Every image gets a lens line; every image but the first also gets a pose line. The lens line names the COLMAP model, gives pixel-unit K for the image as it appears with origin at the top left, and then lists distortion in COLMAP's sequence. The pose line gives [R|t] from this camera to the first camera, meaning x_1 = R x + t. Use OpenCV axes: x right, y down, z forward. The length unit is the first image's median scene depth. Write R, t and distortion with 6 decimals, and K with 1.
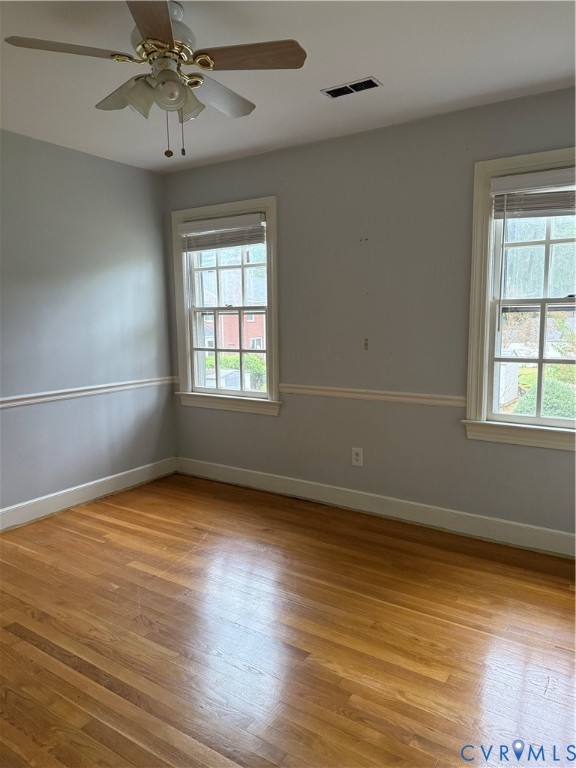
lens RADIAL K [[541.7, 0, 284.3], [0, 541.7, 387.5], [0, 0, 1]] dist [0.051791, -0.063921]
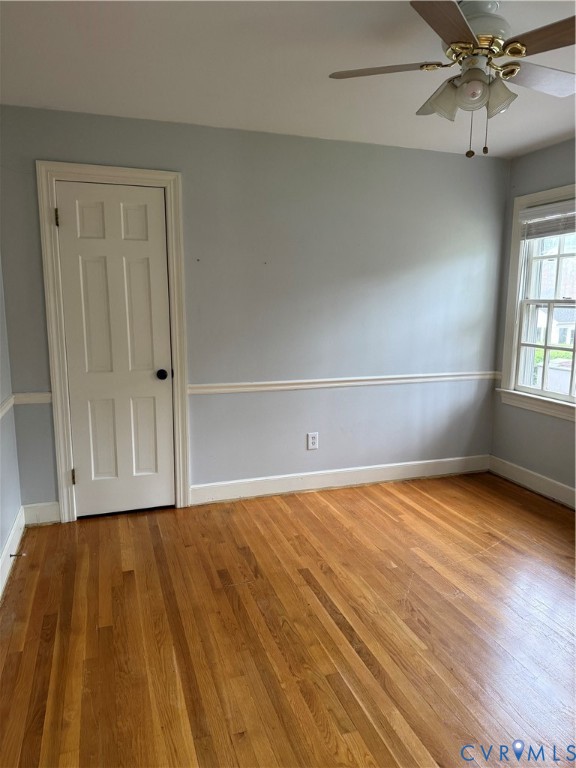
lens RADIAL K [[541.7, 0, 286.7], [0, 541.7, 388.6], [0, 0, 1]] dist [0.051791, -0.063921]
pose [[0.795209, 0.114738, -0.595380, 0.107794], [-0.091640, 0.993396, 0.069044, -0.032040], [0.599370, -0.000343, 0.800472, 0.011994]]
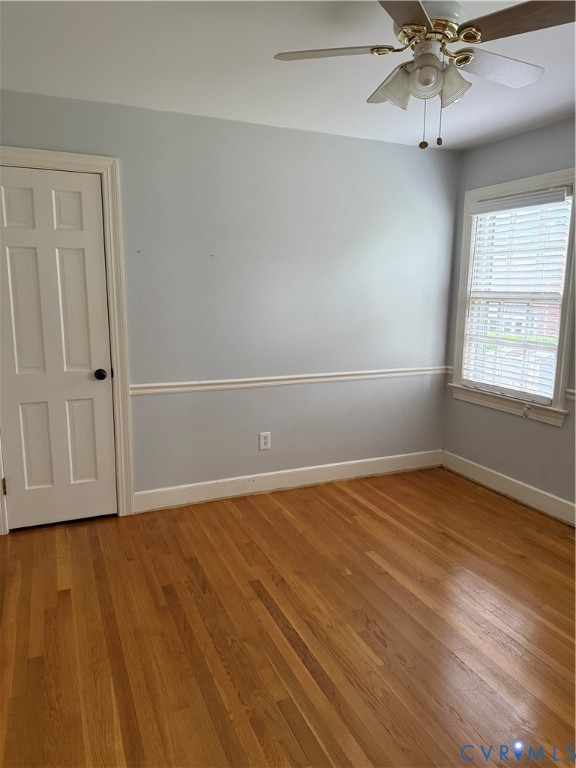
lens RADIAL K [[541.7, 0, 286.2], [0, 541.7, 382.6], [0, 0, 1]] dist [0.051791, -0.063921]
pose [[0.842737, 0.111098, -0.526737, 0.084791], [-0.086473, 0.993704, 0.071240, -0.049803], [0.531335, -0.014488, 0.847038, 0.057683]]
